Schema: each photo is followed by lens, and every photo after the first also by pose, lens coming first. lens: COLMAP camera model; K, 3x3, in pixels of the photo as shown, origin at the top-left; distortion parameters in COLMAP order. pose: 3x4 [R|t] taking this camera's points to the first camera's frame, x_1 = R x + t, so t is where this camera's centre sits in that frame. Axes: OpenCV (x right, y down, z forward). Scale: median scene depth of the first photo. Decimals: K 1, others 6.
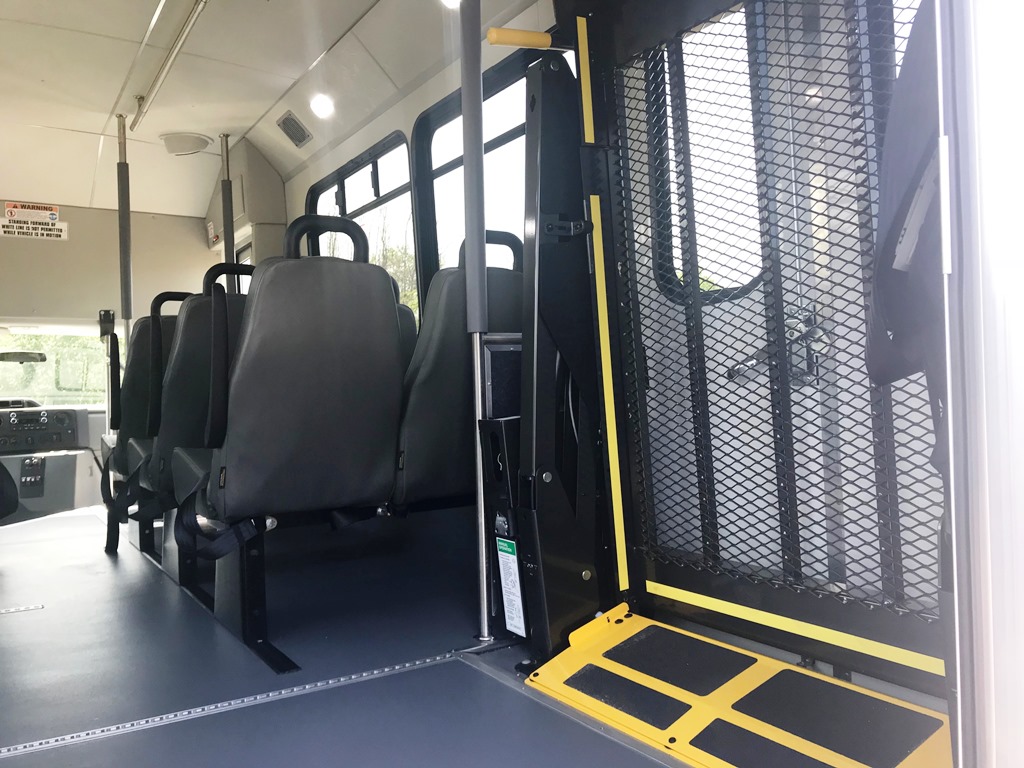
lens RADIAL K [[846.1, 0, 518.2], [0, 846.1, 376.8], [0, 0, 1]] dist [0.040538, -0.052801]
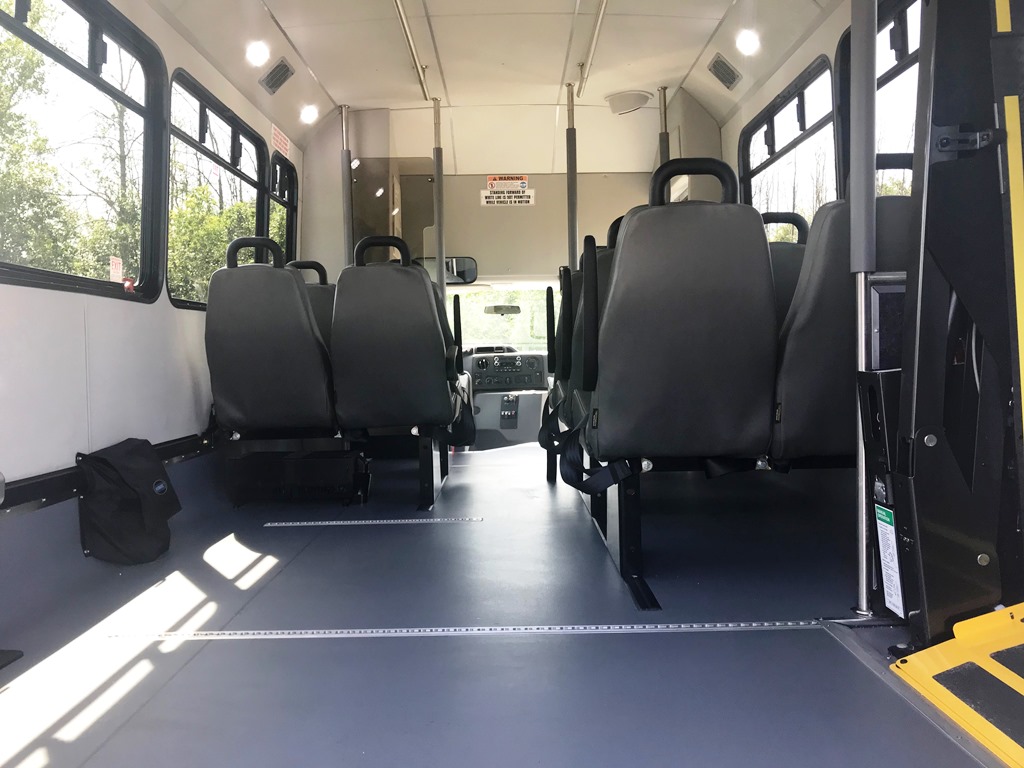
lens RADIAL K [[846.1, 0, 514.4], [0, 846.1, 381.5], [0, 0, 1]] dist [0.040538, -0.052801]
pose [[0.847133, 0.033787, -0.530305, 0.113208], [0.000032, 0.997973, 0.063635, 0.004196], [0.531381, -0.053924, 0.845415, 0.045889]]
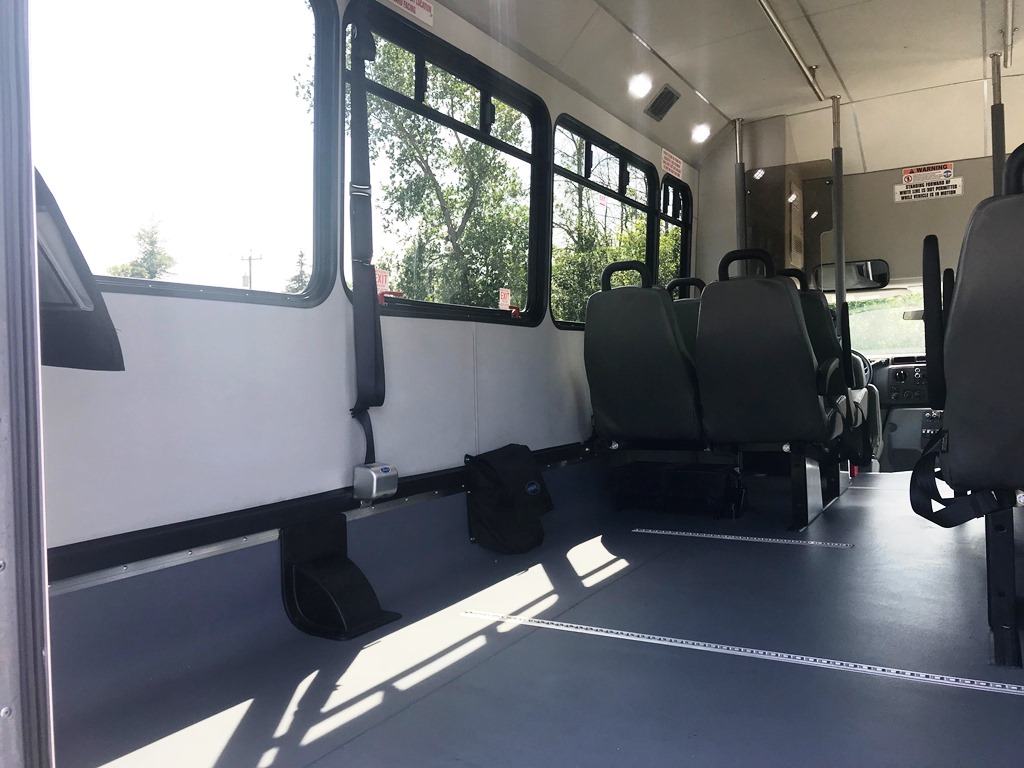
lens RADIAL K [[846.1, 0, 507.8], [0, 846.1, 379.7], [0, 0, 1]] dist [0.040538, -0.052801]
pose [[0.467320, 0.024014, -0.883762, 0.227030], [0.026276, 0.998812, 0.041034, -0.000179], [0.883698, -0.042398, 0.466133, 0.126501]]
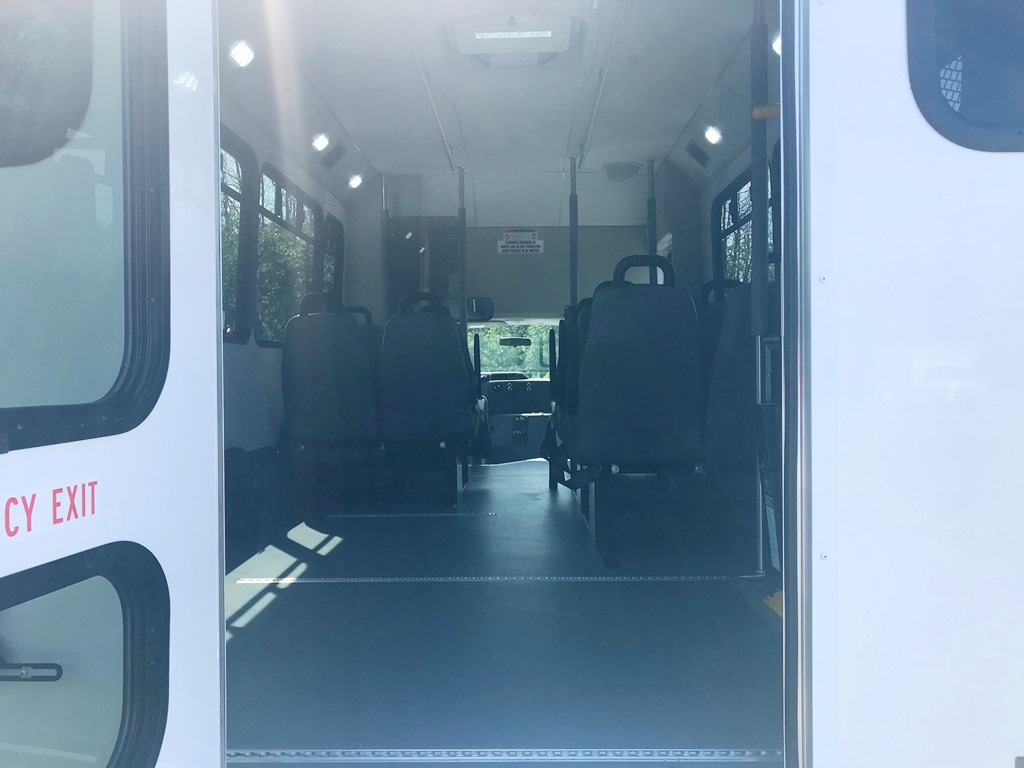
lens RADIAL K [[846.1, 0, 512.4], [0, 846.1, 385.3], [0, 0, 1]] dist [0.040538, -0.052801]
pose [[0.835517, 0.030866, -0.548598, 0.330449], [-0.007943, 0.998995, 0.044110, -0.029154], [0.549408, -0.032497, 0.834922, -0.268752]]
